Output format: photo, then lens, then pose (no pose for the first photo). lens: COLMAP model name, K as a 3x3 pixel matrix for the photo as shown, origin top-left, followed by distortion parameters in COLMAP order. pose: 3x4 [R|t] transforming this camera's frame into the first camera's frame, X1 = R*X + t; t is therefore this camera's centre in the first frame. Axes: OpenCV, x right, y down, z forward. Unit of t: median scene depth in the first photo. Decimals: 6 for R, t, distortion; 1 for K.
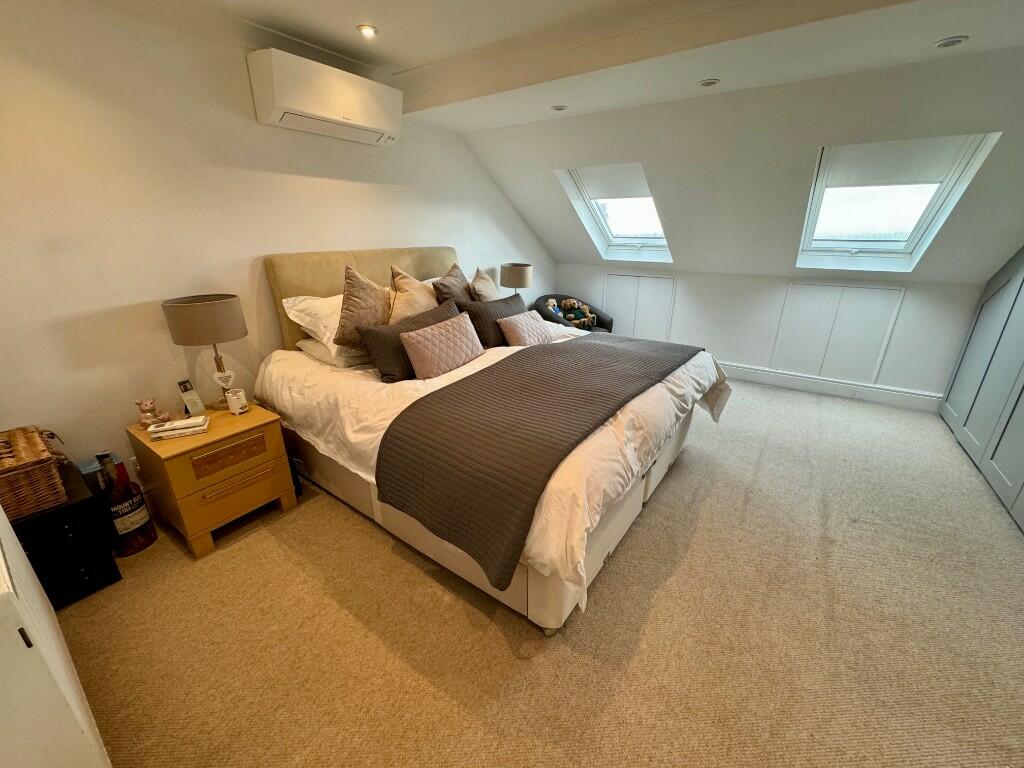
lens RADIAL K [[411.2, 0, 512.0], [0, 411.2, 384.0], [0, 0, 1]] dist [0.000006, -0.000019]
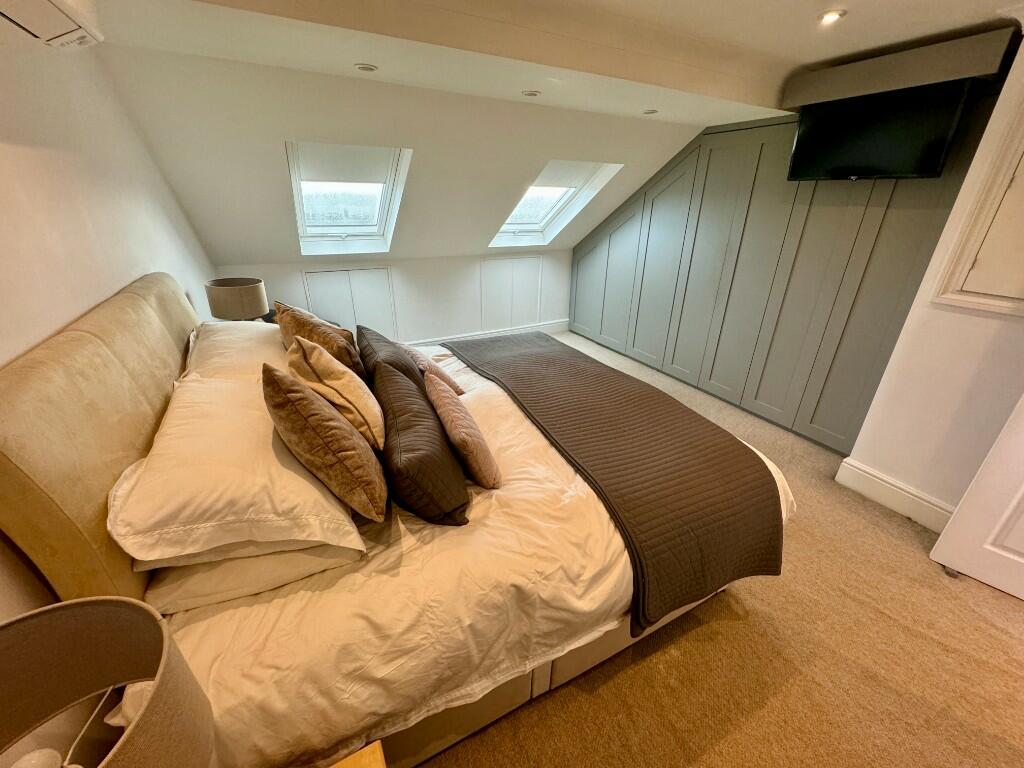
lens RADIAL K [[411.2, 0, 512.0], [0, 411.2, 384.0], [0, 0, 1]] dist [0.000006, -0.000019]
pose [[0.445106, -0.368988, 0.815922, -0.479159], [0.298414, 0.920197, 0.253352, -0.223730], [-0.844293, 0.130714, 0.519696, 0.405525]]
